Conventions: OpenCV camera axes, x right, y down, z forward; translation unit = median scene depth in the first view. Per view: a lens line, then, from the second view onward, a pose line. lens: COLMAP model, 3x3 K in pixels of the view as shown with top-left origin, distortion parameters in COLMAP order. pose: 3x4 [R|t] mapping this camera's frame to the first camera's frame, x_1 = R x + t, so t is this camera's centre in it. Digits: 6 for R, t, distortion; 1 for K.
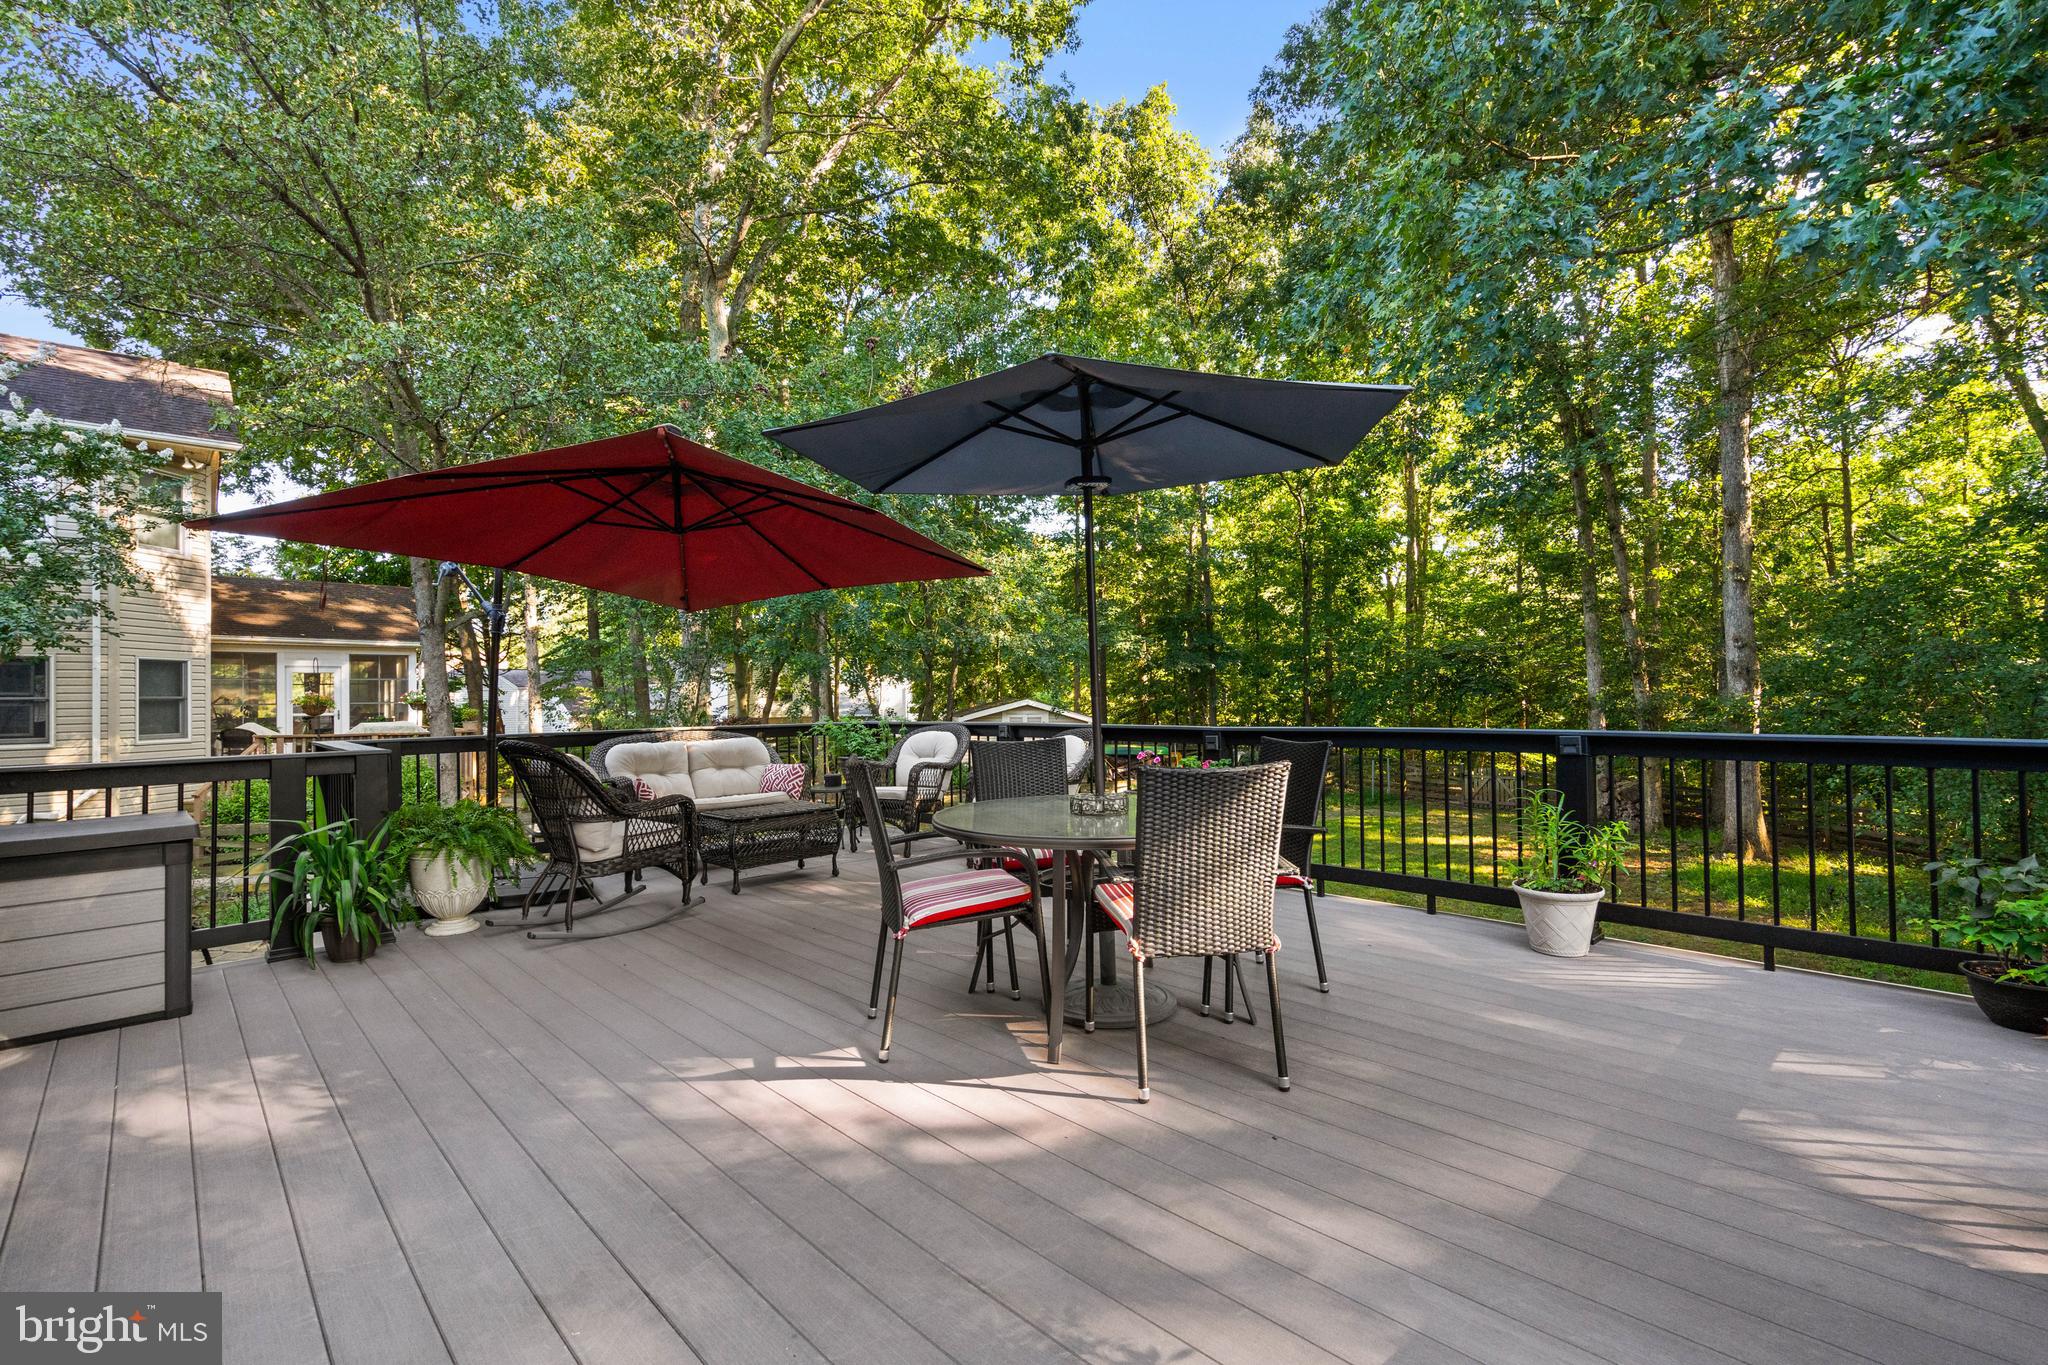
lens RADIAL K [[931.7, 0, 1026.9], [0, 931.7, 686.3], [0, 0, 1]] dist [0.000066, 0.000723]
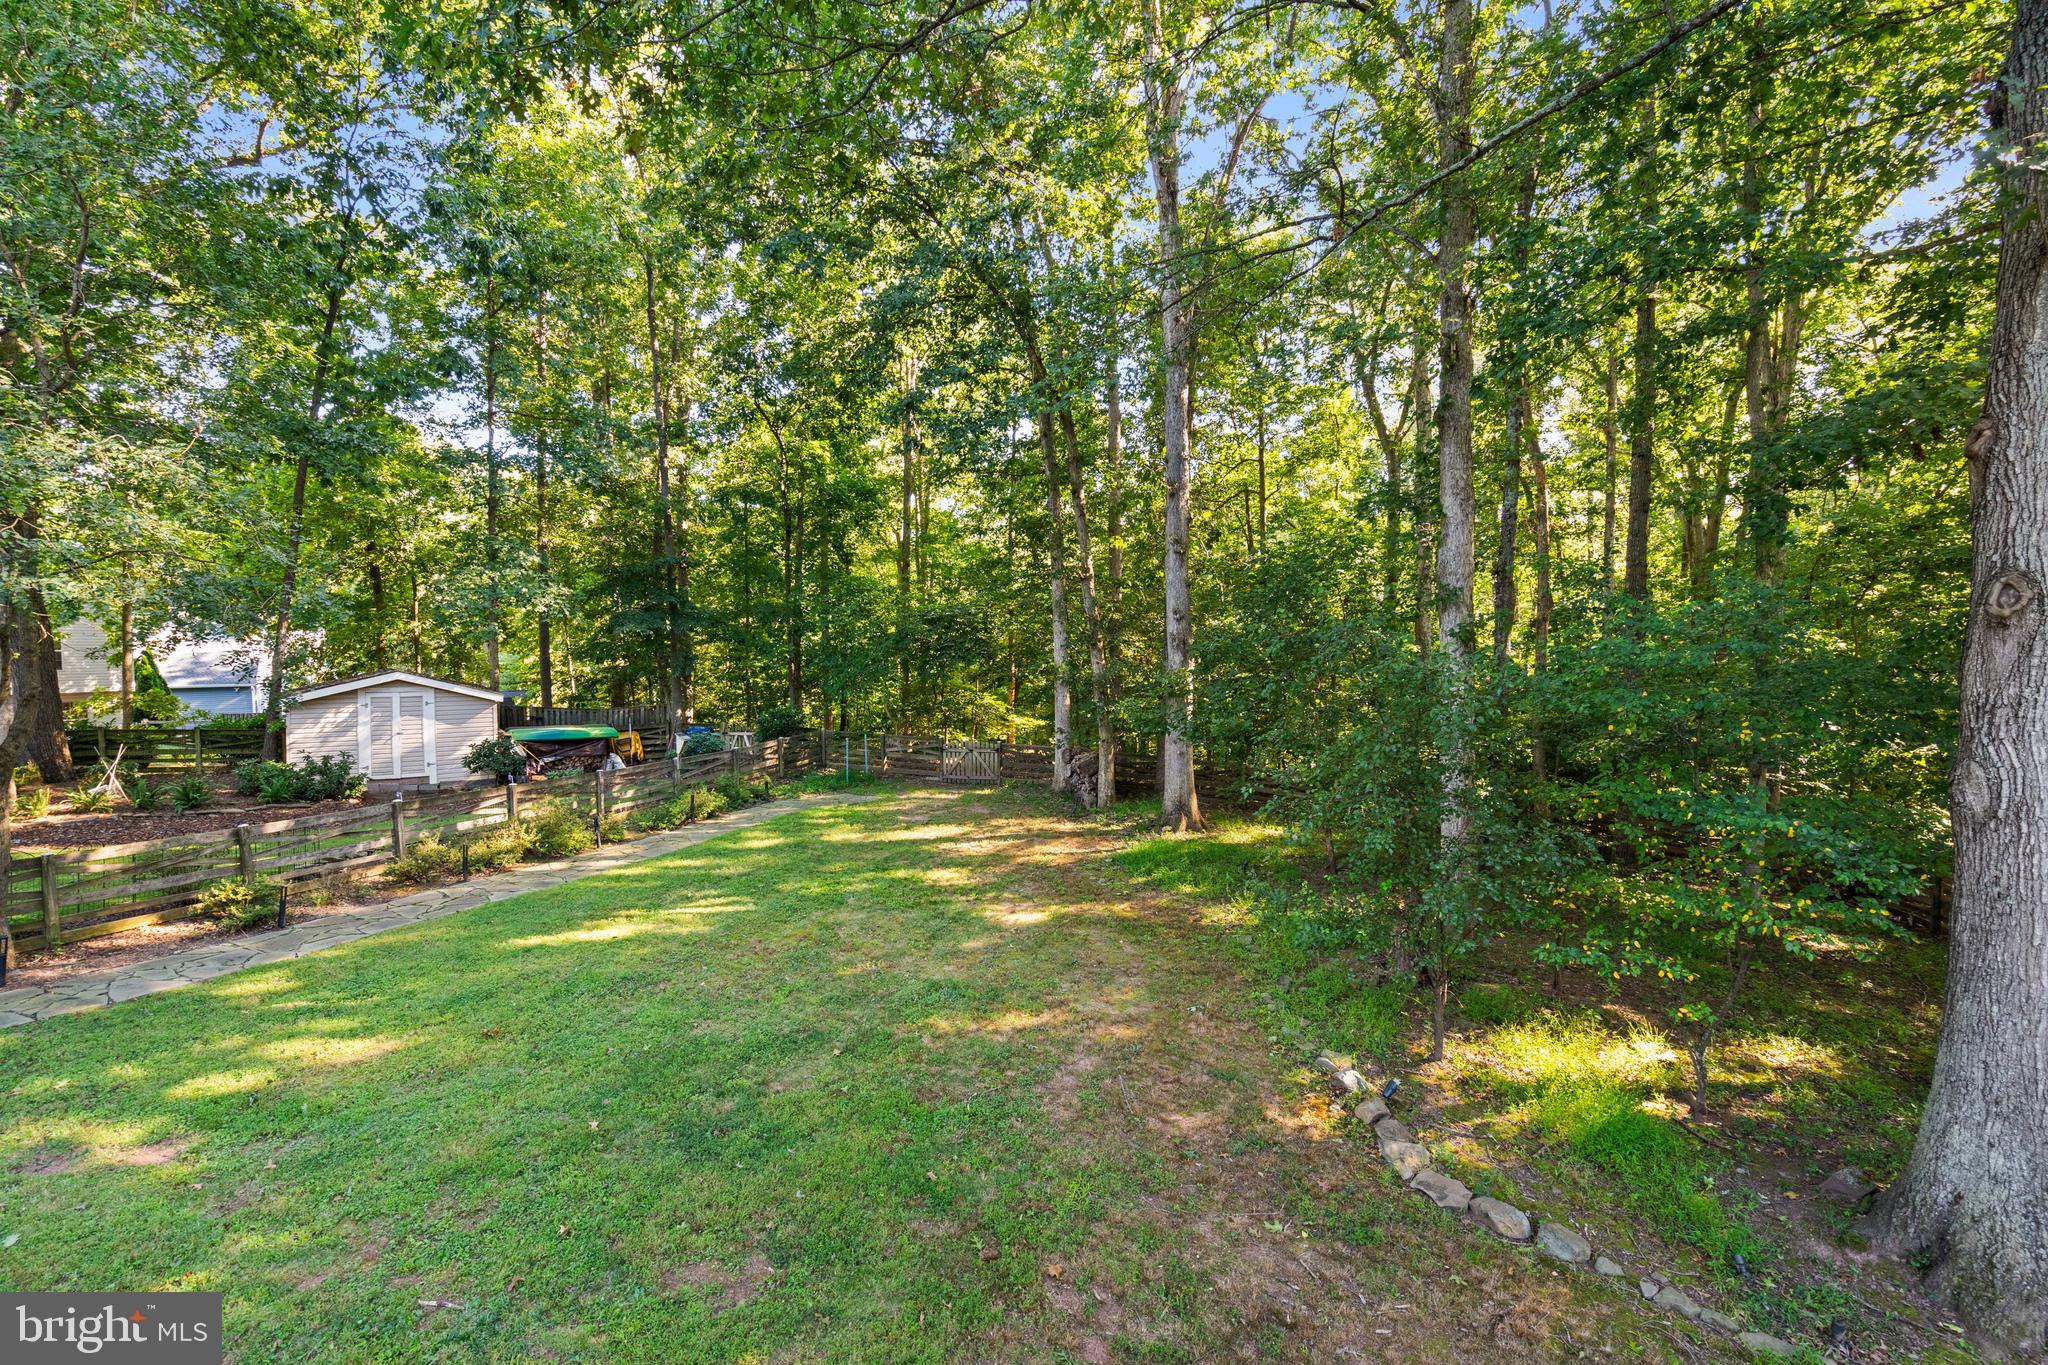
lens RADIAL K [[931.7, 0, 1023.3], [0, 931.7, 686.7], [0, 0, 1]] dist [0.000066, 0.000723]
pose [[0.889872, -0.021216, 0.455717, 0.086945], [-0.000946, 0.998830, 0.048348, -0.009816], [-0.456210, -0.043454, 0.888811, 0.099866]]
